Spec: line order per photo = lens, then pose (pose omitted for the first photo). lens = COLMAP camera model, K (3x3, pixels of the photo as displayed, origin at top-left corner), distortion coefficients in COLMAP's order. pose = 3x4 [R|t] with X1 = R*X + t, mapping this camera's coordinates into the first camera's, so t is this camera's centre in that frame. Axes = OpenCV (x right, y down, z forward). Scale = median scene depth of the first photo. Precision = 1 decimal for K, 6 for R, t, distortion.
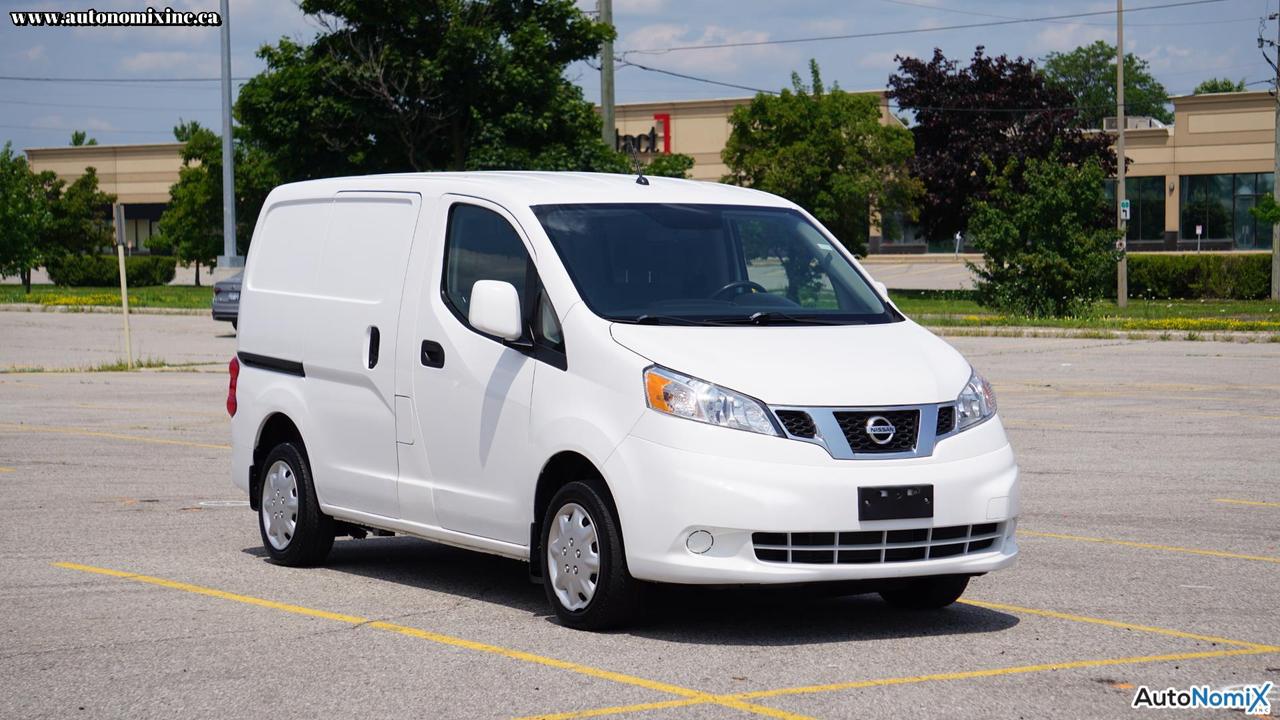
lens RADIAL K [[3072.1, 0, 640.0], [0, 3072.1, 360.0], [0, 0, 1]] dist [0.111540, 0.193586]
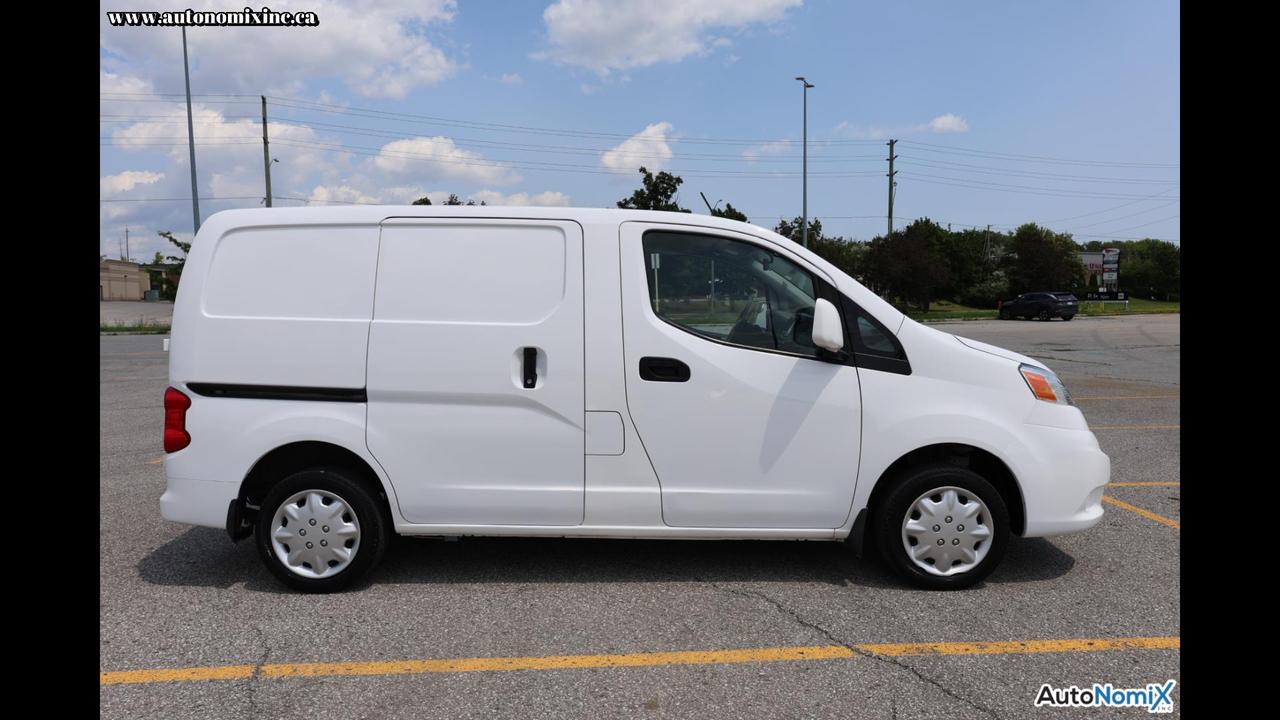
lens RADIAL K [[770.0, 0, 633.6], [0, 770.0, 359.2], [0, 0, 1]] dist [0.000731, -0.000361]
pose [[0.502903, -0.071164, 0.861408, -0.336999], [0.038040, 0.997461, 0.060196, -0.024554], [-0.863505, 0.002495, 0.504333, 0.965398]]
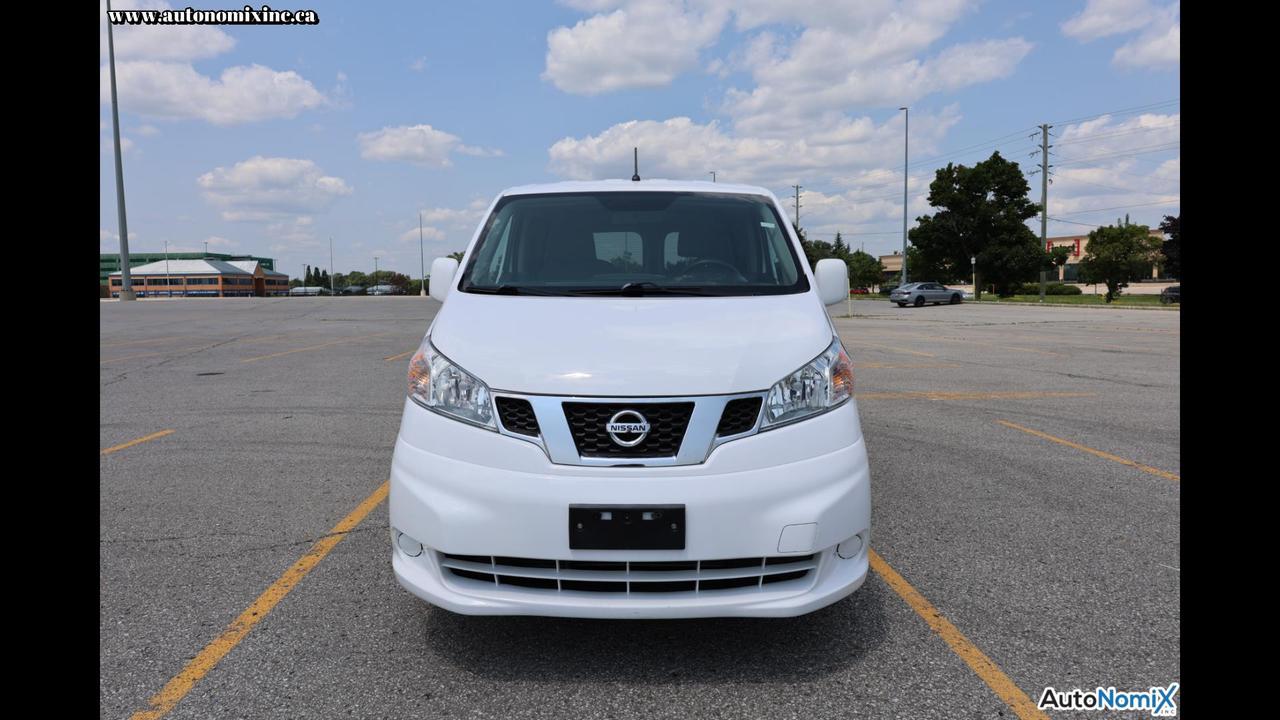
lens RADIAL K [[770.0, 0, 633.6], [0, 770.0, 359.2], [0, 0, 1]] dist [0.000731, -0.000361]
pose [[0.864074, 0.043419, -0.501488, 0.173637], [-0.013174, 0.997882, 0.063698, -0.007058], [0.503192, -0.048433, 0.862816, 0.817402]]
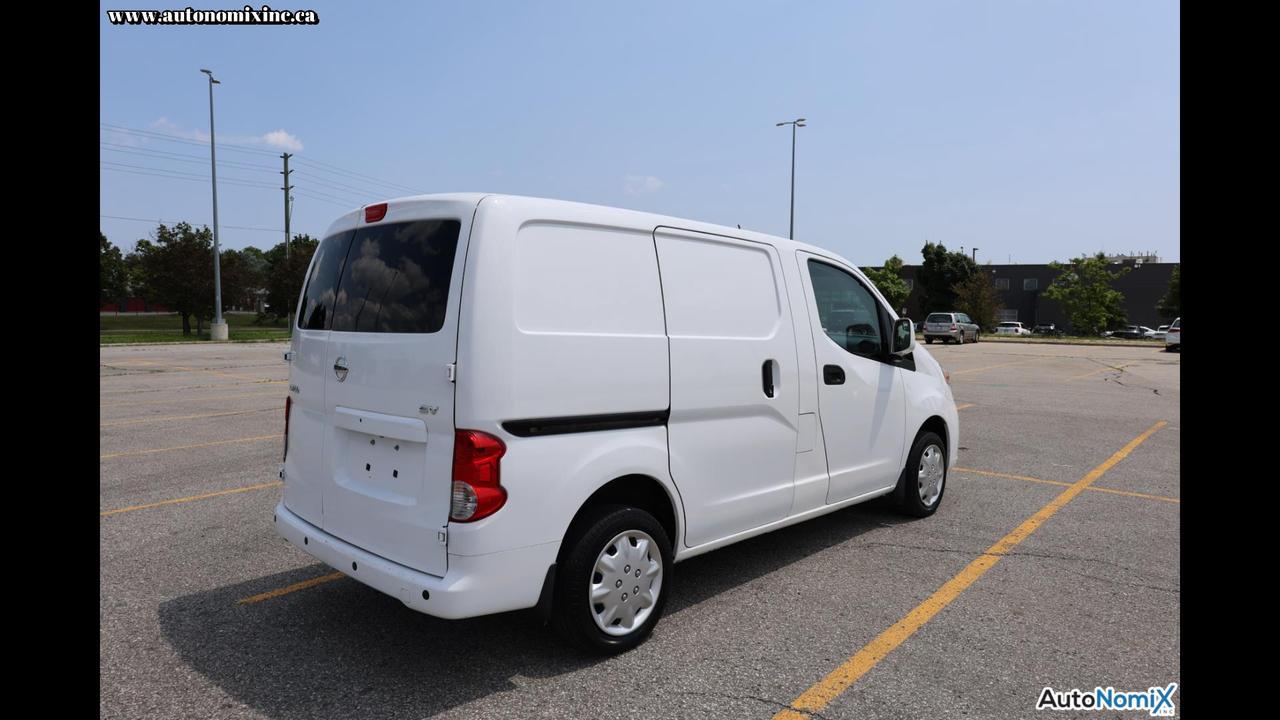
lens RADIAL K [[754.3, 0, 640.0], [0, 754.3, 360.0], [0, 0, 1]] dist [-0.004448, -0.000998]
pose [[-0.284431, -0.057584, 0.956966, -0.387336], [0.026478, 0.997342, 0.067884, -0.035652], [-0.958331, 0.044646, -0.282150, 1.292547]]
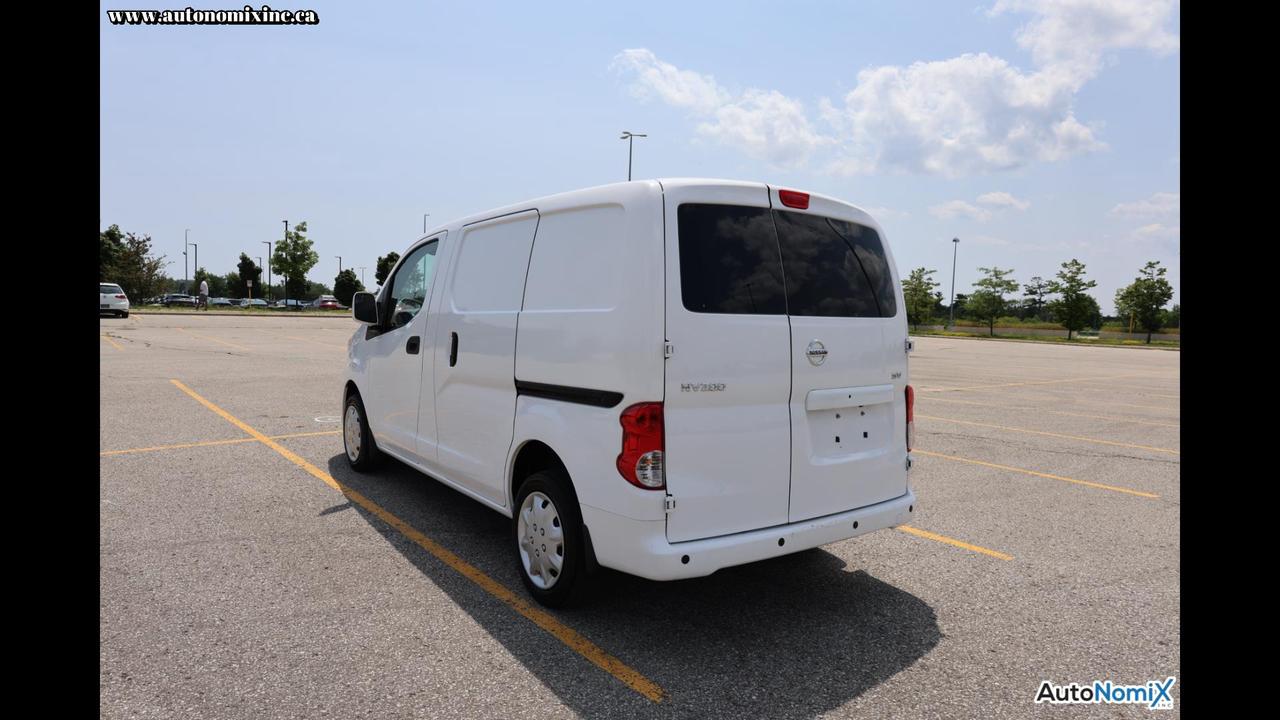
lens RADIAL K [[754.3, 0, 640.0], [0, 754.3, 360.0], [0, 0, 1]] dist [-0.004448, -0.000998]
pose [[-0.993201, -0.023003, -0.114121, -0.021414], [-0.035513, 0.993426, 0.108826, -0.042116], [0.110867, 0.112138, -0.987488, 1.570787]]
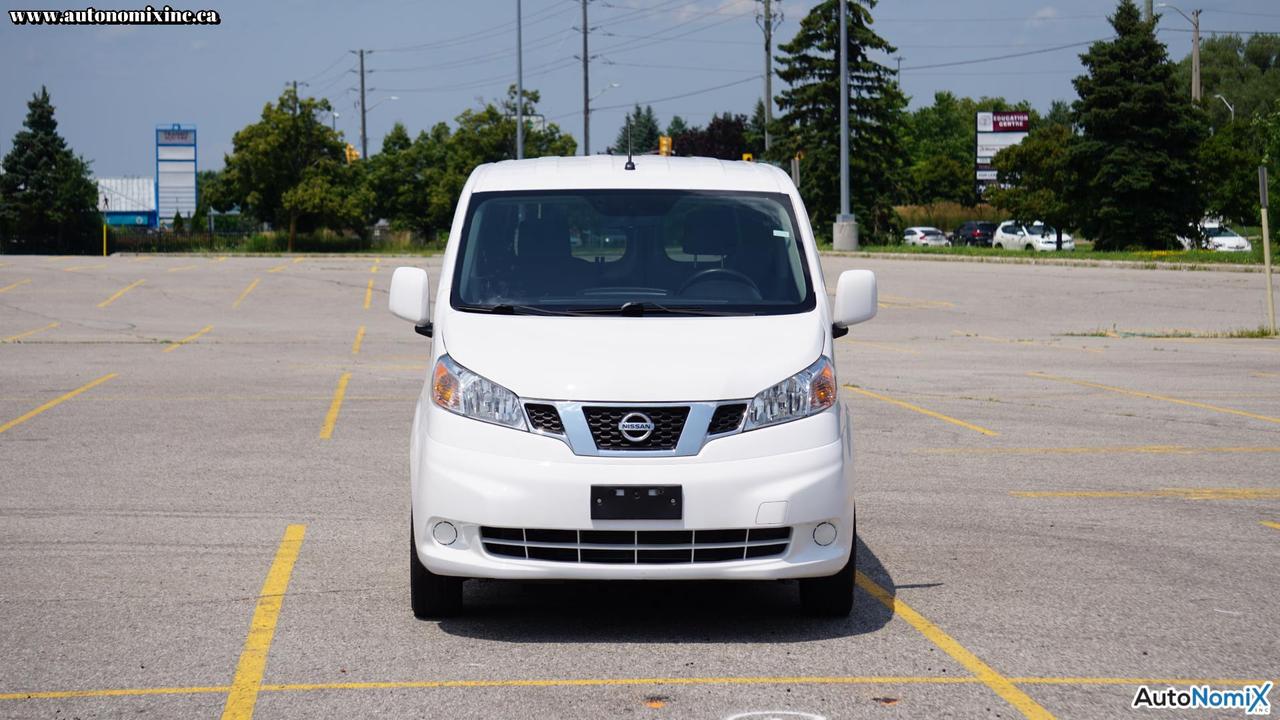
lens RADIAL K [[3072.1, 0, 640.0], [0, 3072.1, 360.0], [0, 0, 1]] dist [0.111540, 0.193586]
pose [[0.880242, 0.021688, -0.474029, 0.527434], [-0.015193, 0.999731, 0.017527, -0.014941], [0.474281, -0.008226, 0.880335, 0.146618]]
